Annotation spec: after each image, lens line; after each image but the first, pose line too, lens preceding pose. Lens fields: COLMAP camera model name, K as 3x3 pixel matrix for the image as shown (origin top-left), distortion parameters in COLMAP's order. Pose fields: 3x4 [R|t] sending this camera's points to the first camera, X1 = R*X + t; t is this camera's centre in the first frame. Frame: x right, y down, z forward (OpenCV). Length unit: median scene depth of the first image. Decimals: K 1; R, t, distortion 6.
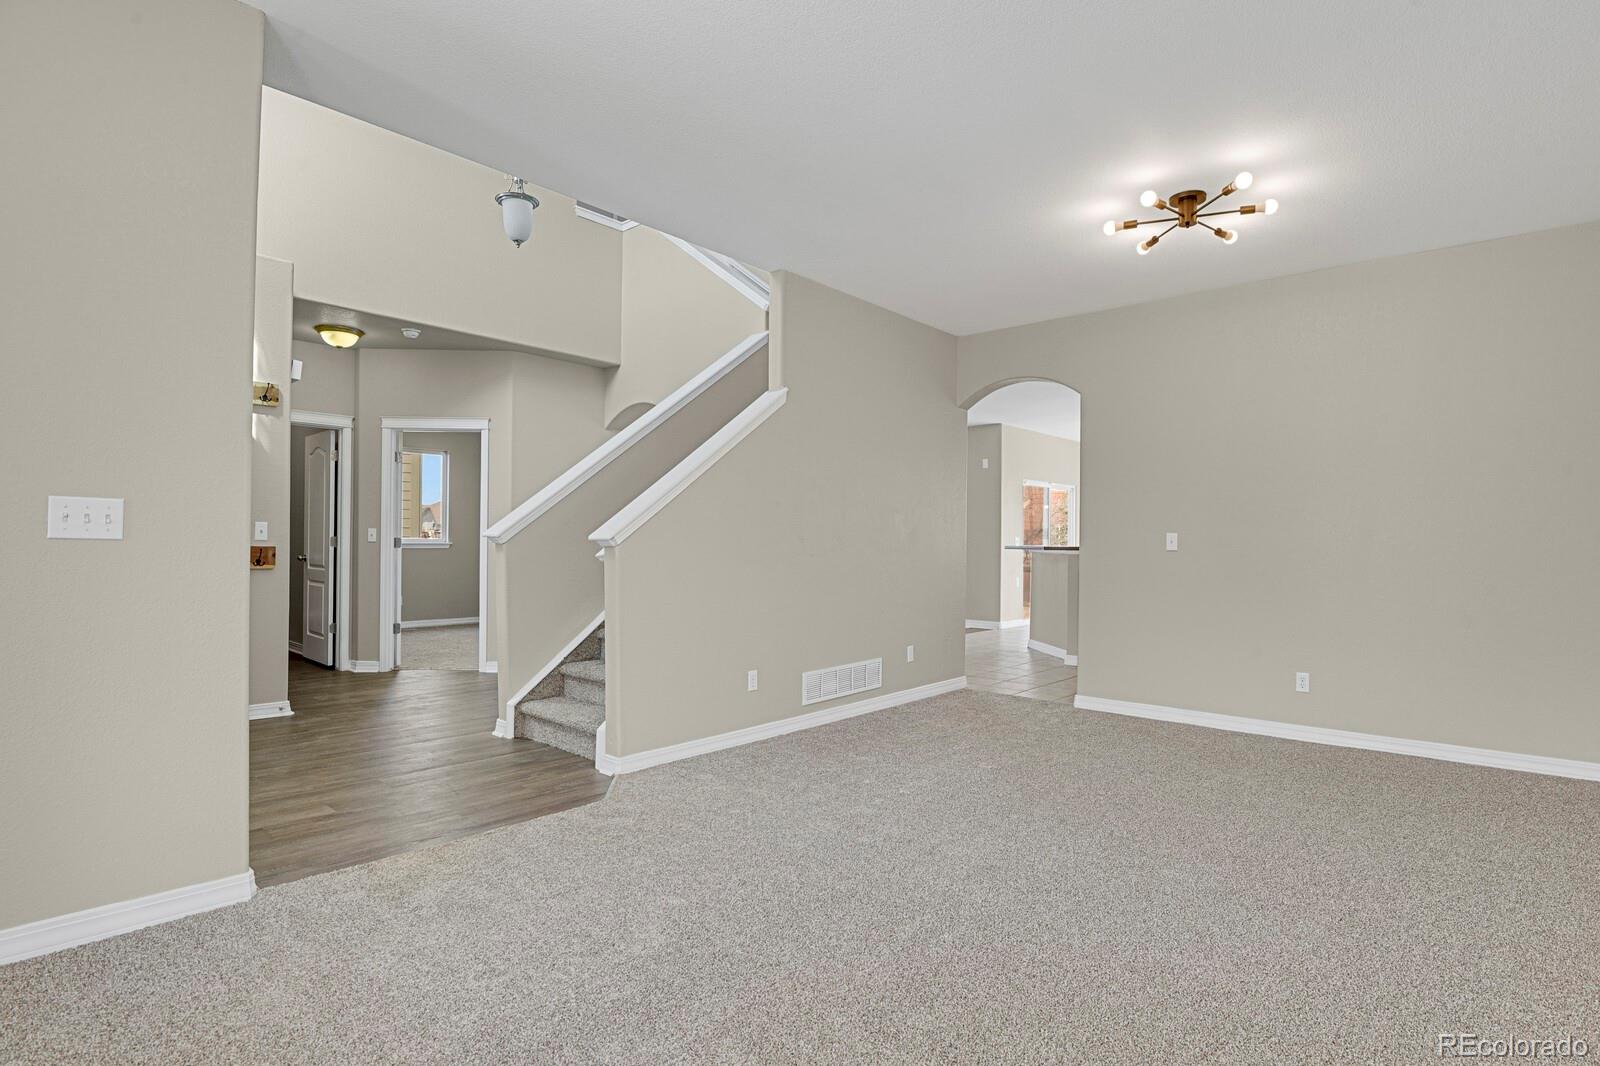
lens RADIAL K [[790.7, 0, 795.9], [0, 790.7, 540.3], [0, 0, 1]] dist [-0.017422, -0.006055]
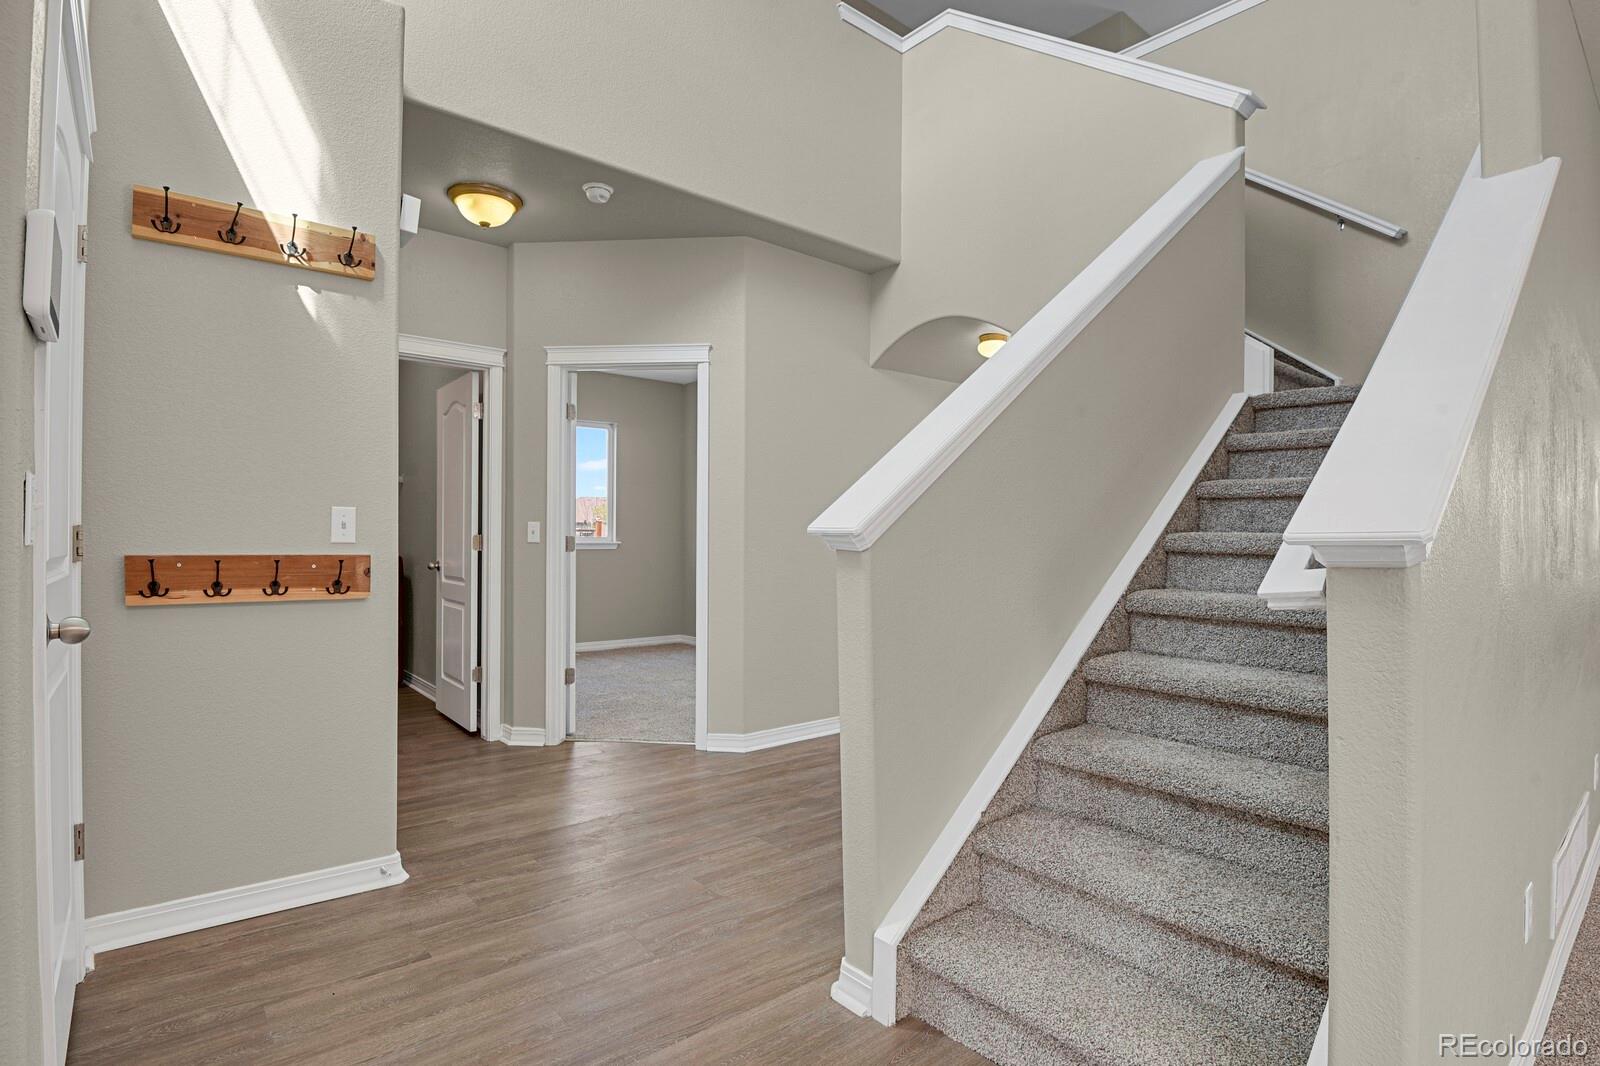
lens RADIAL K [[790.7, 0, 804.1], [0, 790.7, 538.2], [0, 0, 1]] dist [-0.017422, -0.006055]
pose [[0.990626, -0.003949, -0.136542, -0.231426], [0.004241, 0.999989, 0.001846, -0.001900], [0.136534, -0.002407, 0.990632, 0.390570]]
